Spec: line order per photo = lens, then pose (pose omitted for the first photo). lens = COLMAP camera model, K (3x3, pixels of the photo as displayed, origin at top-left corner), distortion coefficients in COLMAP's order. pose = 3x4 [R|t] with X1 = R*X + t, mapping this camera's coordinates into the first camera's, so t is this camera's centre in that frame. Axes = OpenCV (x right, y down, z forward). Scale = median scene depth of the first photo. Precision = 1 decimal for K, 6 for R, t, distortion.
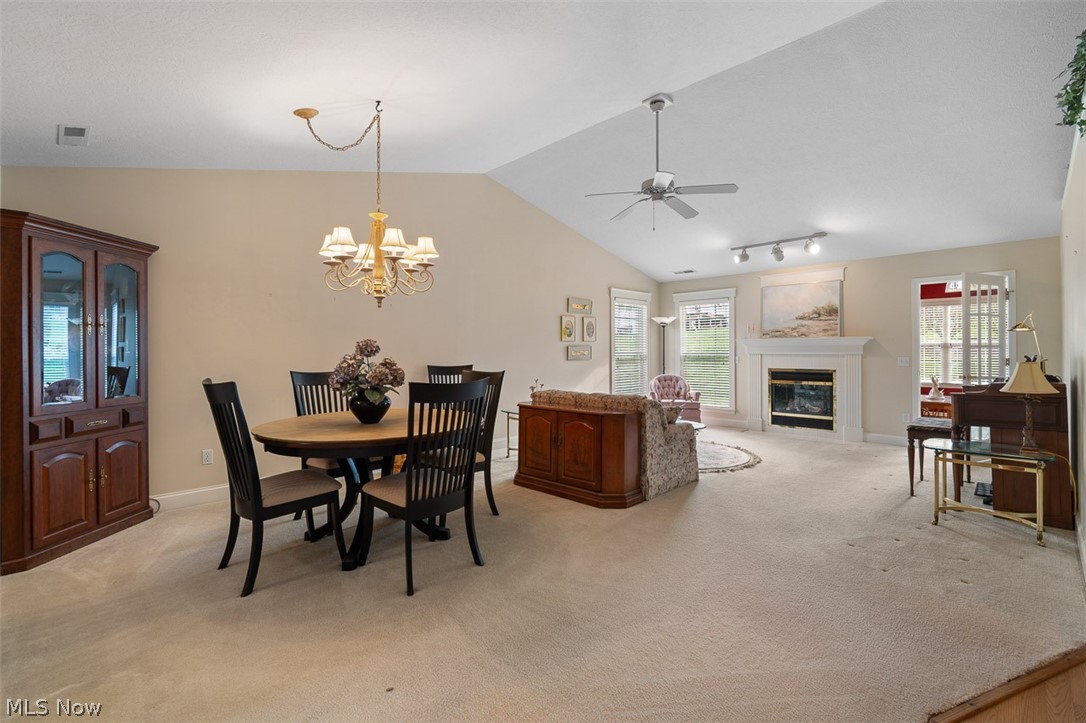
lens RADIAL K [[493.5, 0, 550.1], [0, 493.5, 347.3], [0, 0, 1]] dist [0.003217, 0.000861]
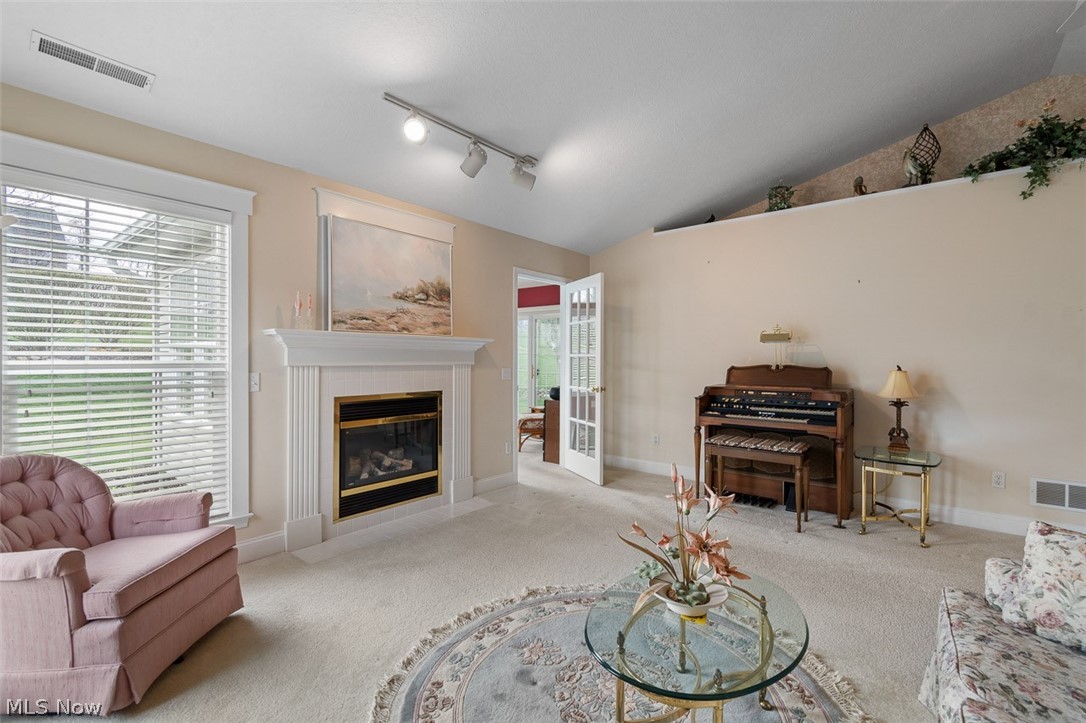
lens RADIAL K [[493.5, 0, 550.1], [0, 493.5, 347.3], [0, 0, 1]] dist [0.003217, 0.000861]
pose [[-0.121585, 0.021917, 0.992339, -0.036256], [-0.011224, 0.999662, -0.023454, 0.005322], [-0.992518, -0.013989, -0.121298, 0.915658]]
